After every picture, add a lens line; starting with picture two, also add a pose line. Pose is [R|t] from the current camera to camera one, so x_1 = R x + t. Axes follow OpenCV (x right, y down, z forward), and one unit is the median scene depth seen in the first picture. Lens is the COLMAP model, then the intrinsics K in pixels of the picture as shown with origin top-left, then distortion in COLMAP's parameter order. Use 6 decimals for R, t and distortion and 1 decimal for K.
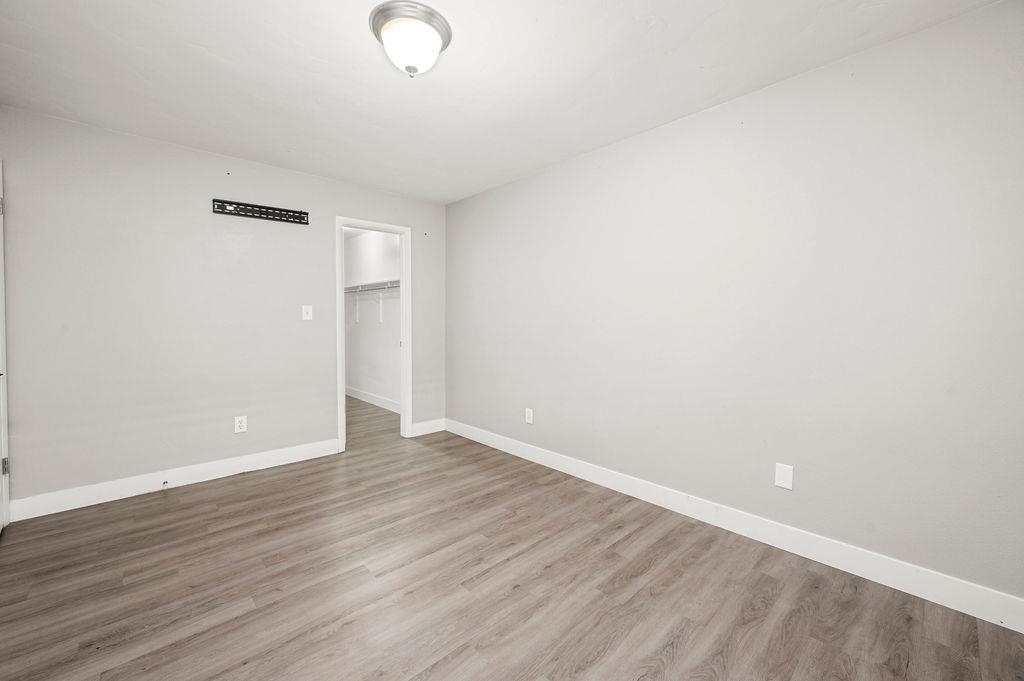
lens RADIAL K [[416.2, 0, 512.0], [0, 416.2, 340.5], [0, 0, 1]] dist [-0.000307, -0.000081]
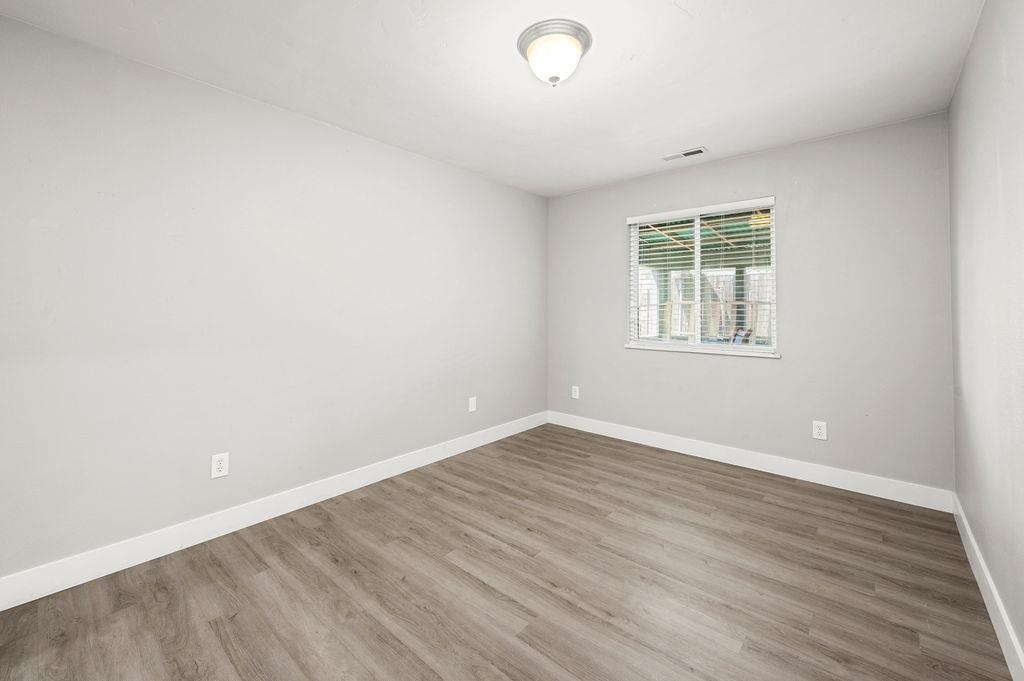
lens RADIAL K [[416.2, 0, 512.0], [0, 416.2, 340.5], [0, 0, 1]] dist [-0.000307, -0.000081]
pose [[-0.102968, -0.074905, 0.991860, -0.950652], [0.054973, 0.995208, 0.080865, -0.060048], [-0.993164, 0.062852, -0.098357, 0.922875]]
